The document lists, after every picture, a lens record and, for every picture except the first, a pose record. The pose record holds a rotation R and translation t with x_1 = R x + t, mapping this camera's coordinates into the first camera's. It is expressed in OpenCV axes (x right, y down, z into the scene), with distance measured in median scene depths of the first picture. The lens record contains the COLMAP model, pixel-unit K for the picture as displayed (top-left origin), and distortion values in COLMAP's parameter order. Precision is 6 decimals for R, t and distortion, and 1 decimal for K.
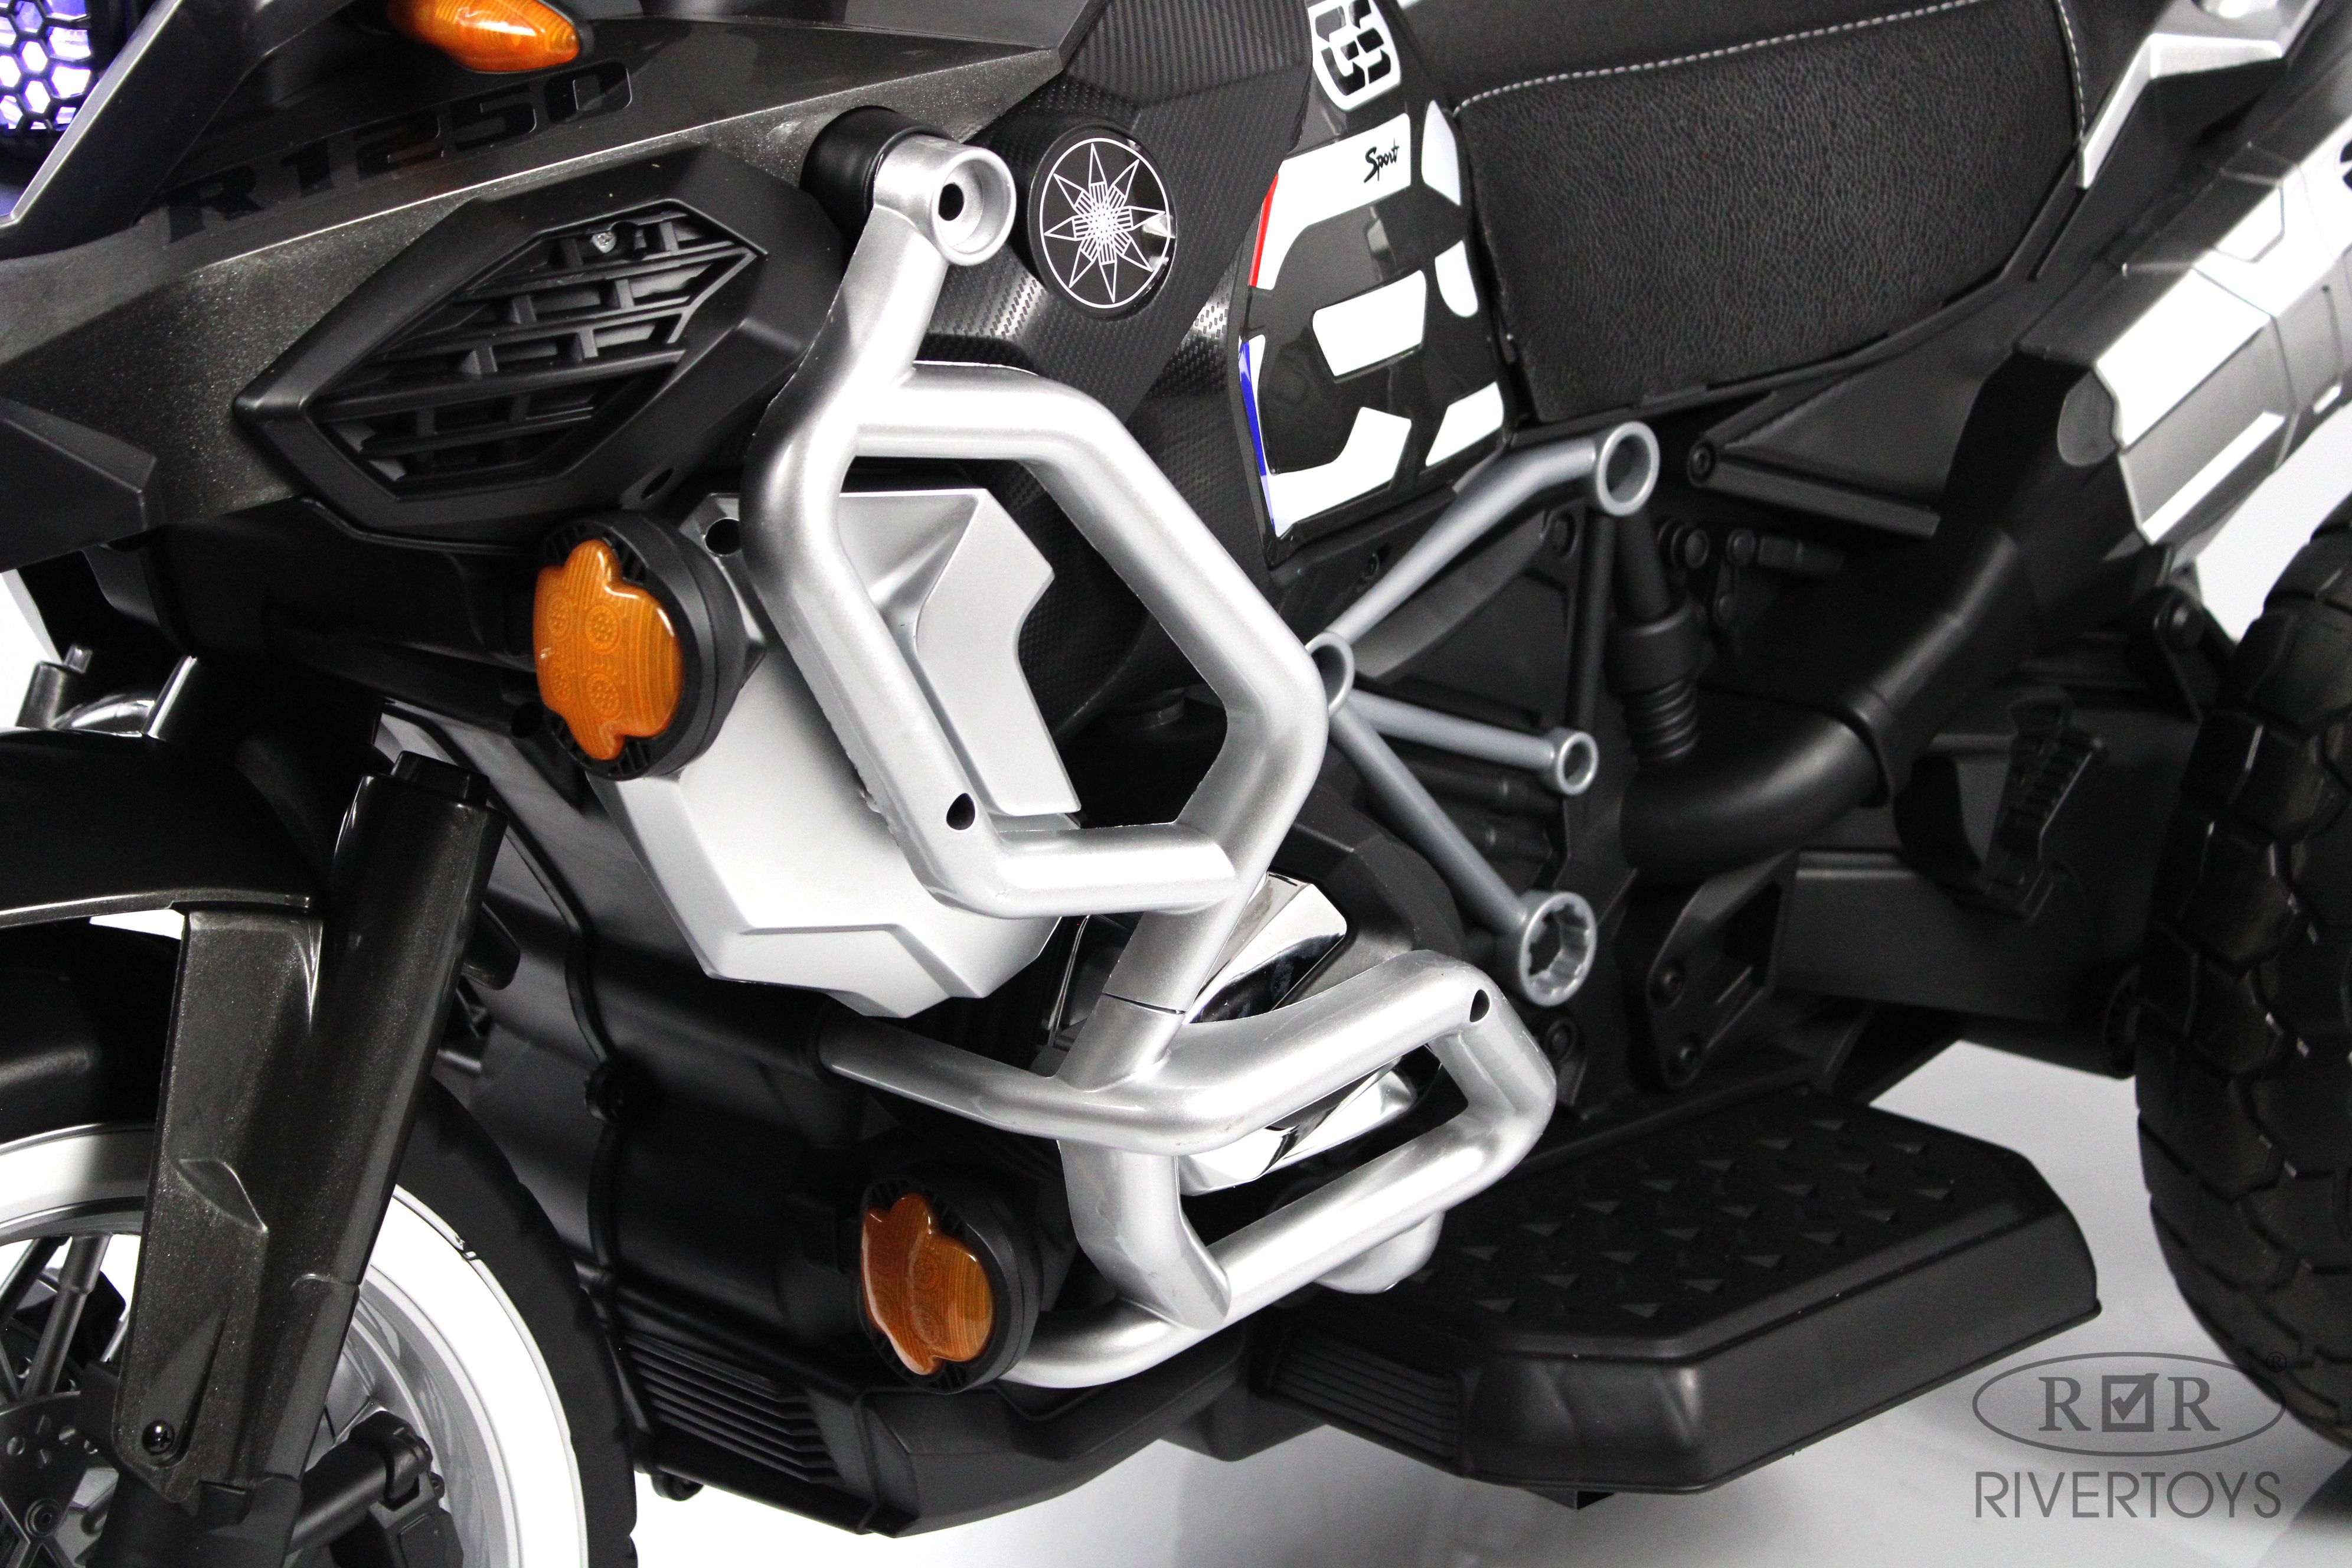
lens RADIAL K [[4748.7, 0, 1163.0], [0, 4748.7, 764.2], [0, 0, 1]] dist [0.043396, 0.000000]
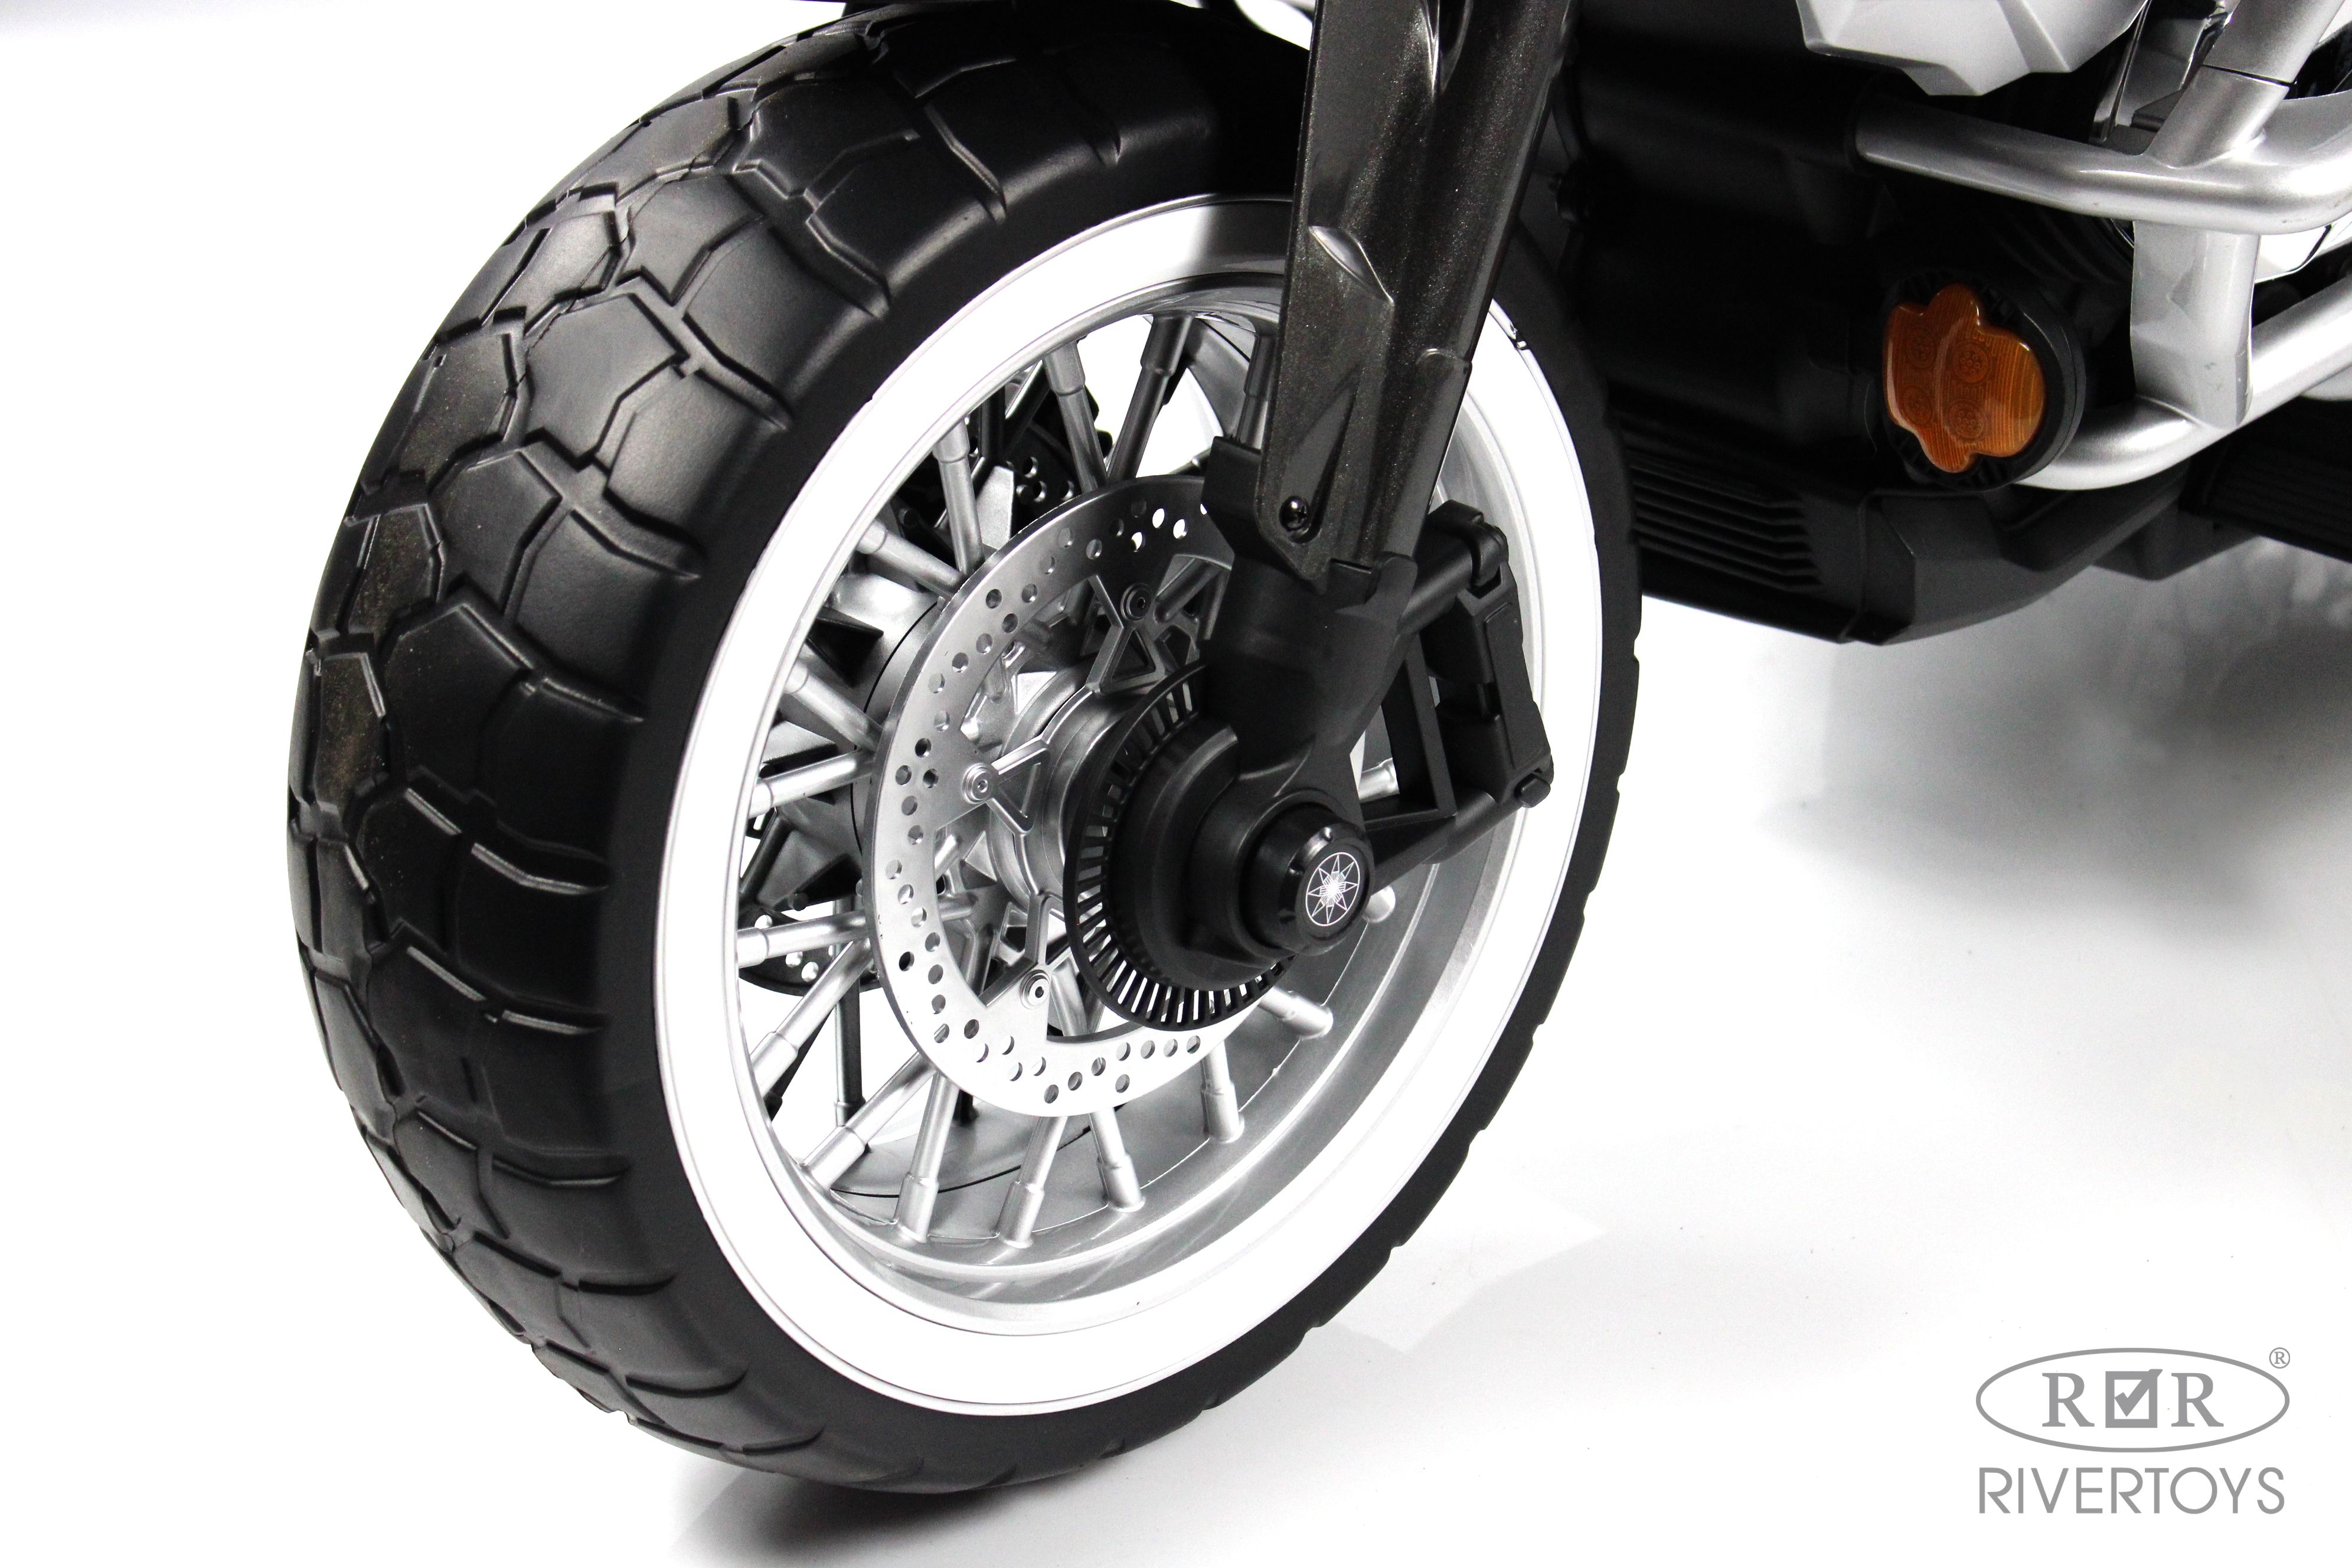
lens RADIAL K [[4748.7, 0, 1198.6], [0, 4748.7, 780.8], [0, 0, 1]] dist [0.043396, 0.000000]
pose [[0.999937, -0.001375, -0.011107, -0.174216], [0.003069, 0.988071, 0.153971, 0.035916], [0.010762, -0.153996, 0.988013, 0.021372]]
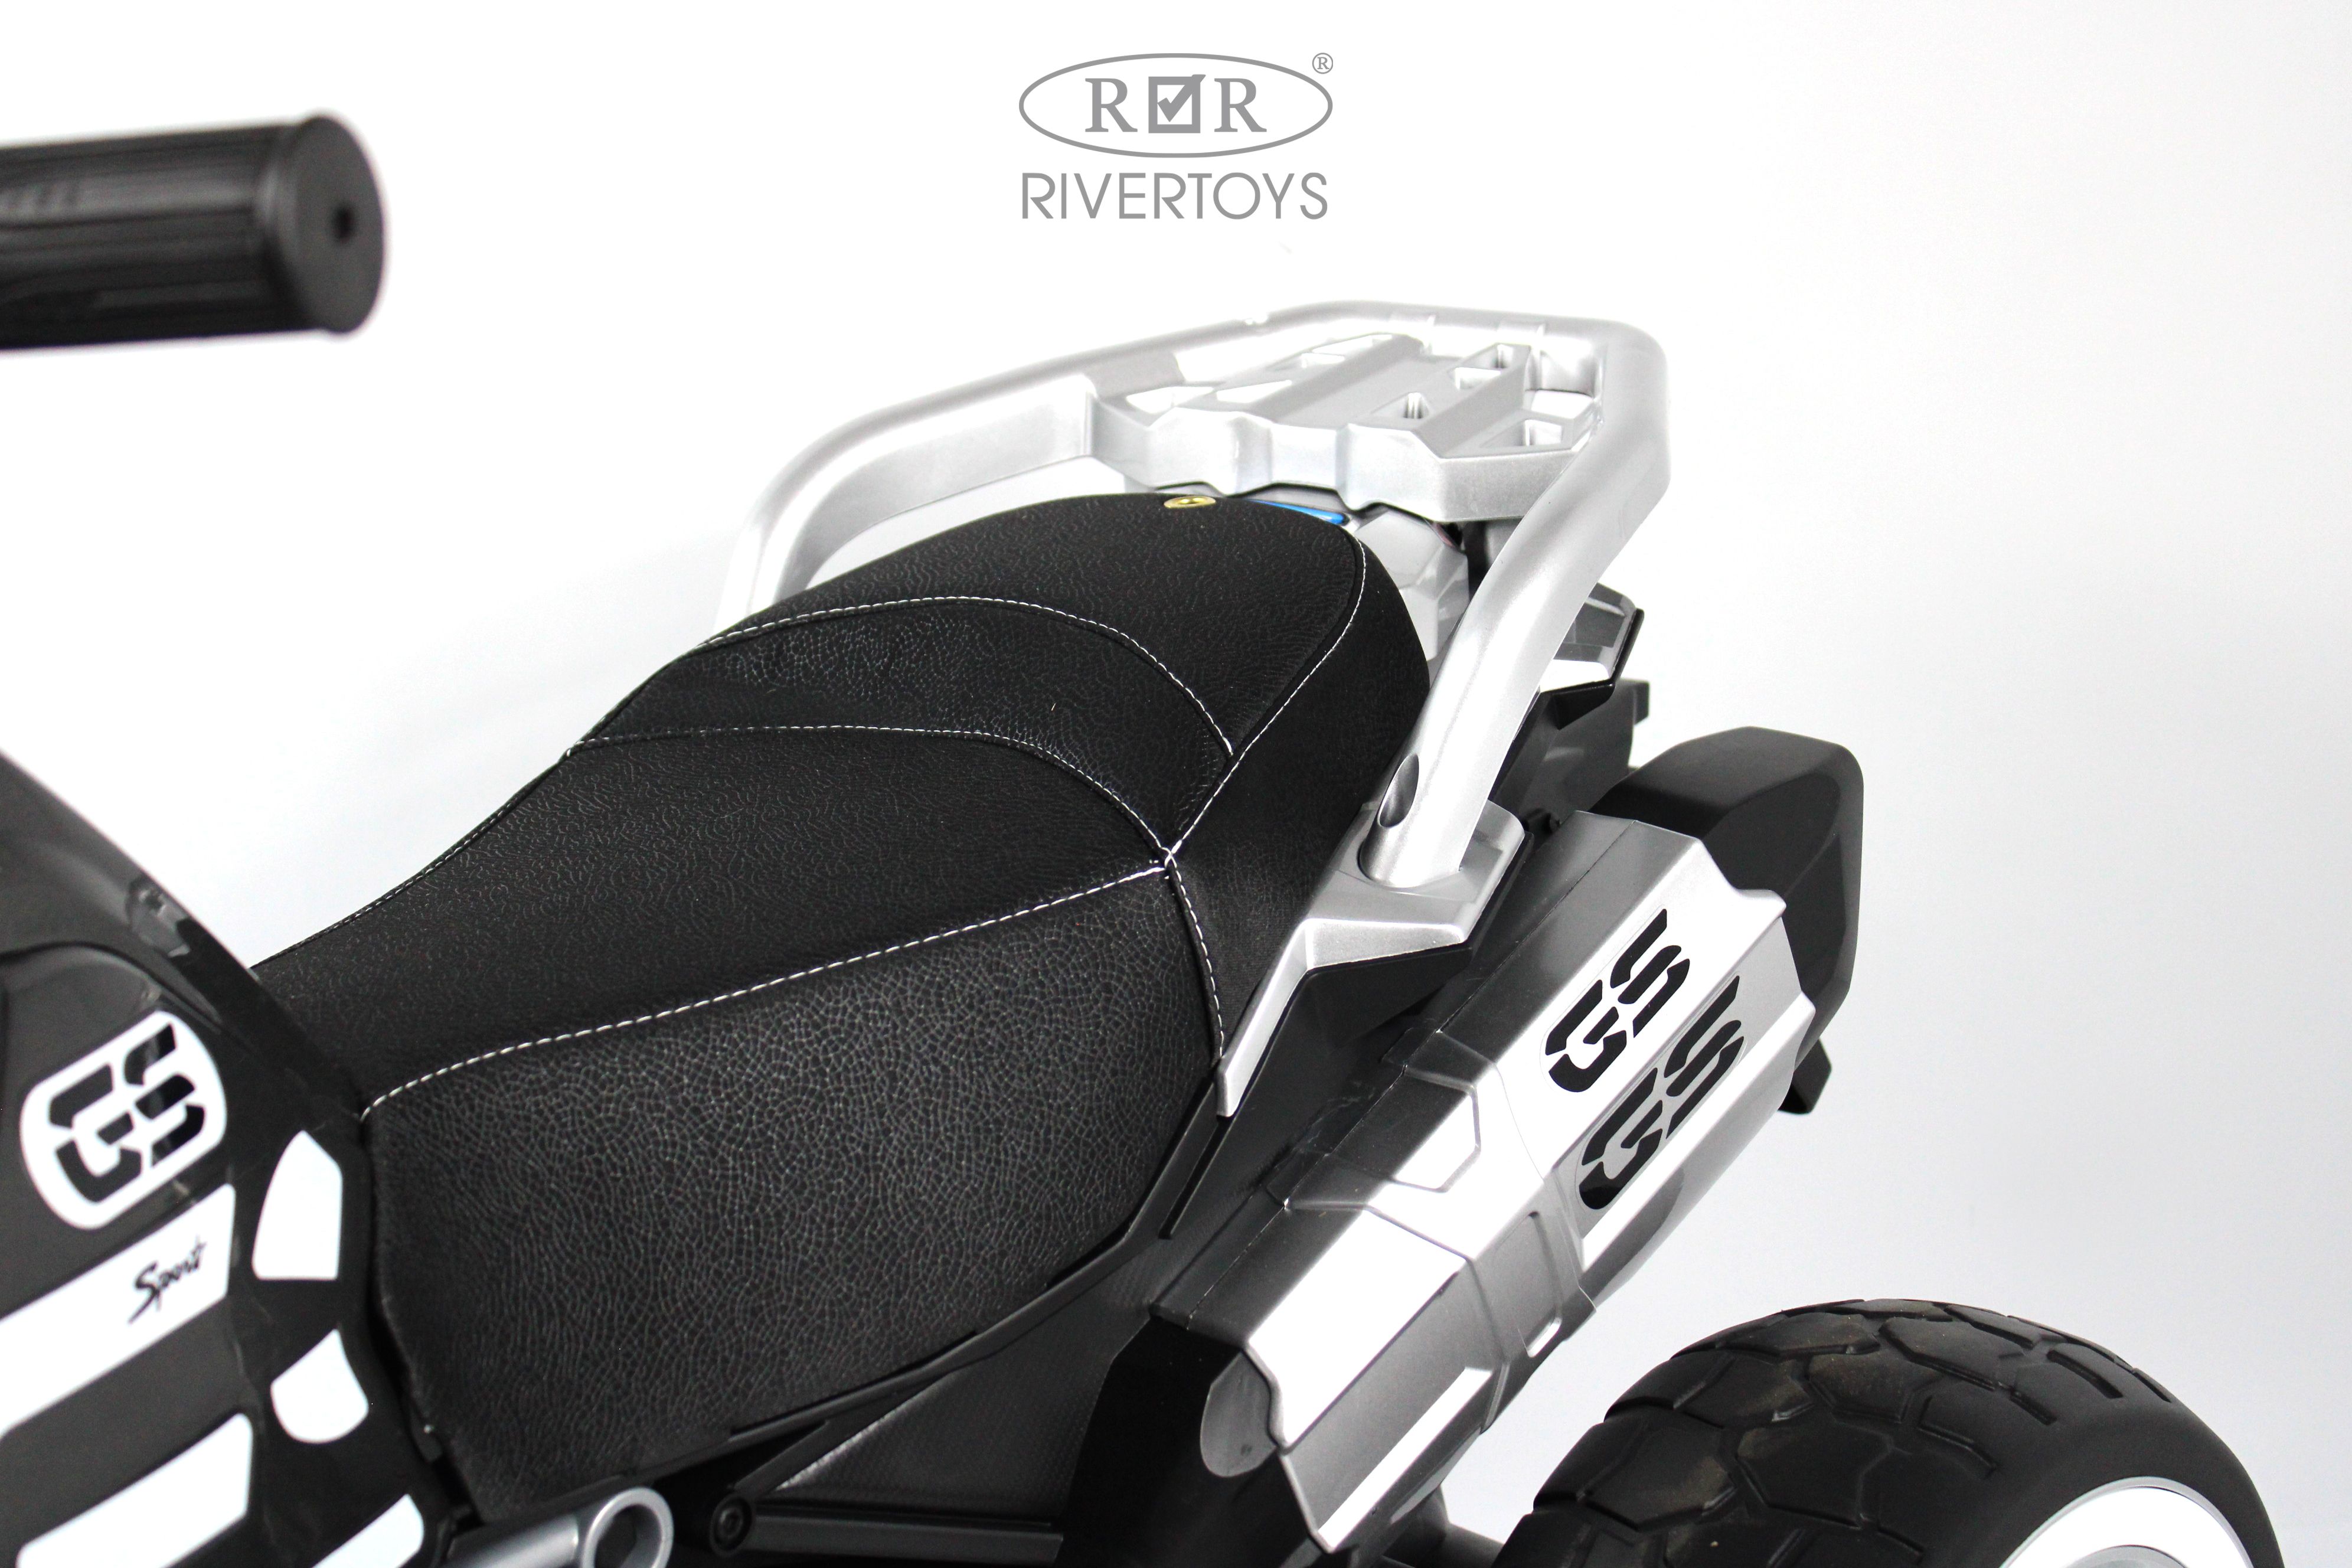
lens RADIAL K [[4075.0, 0, 1188.9], [0, 4075.0, 788.6], [0, 0, 1]] dist [-0.014976, 0.000000]
pose [[0.994071, -0.027960, 0.105076, 0.127550], [0.034593, 0.997486, -0.061839, -0.146828], [-0.103083, 0.065108, 0.992540, 0.344968]]
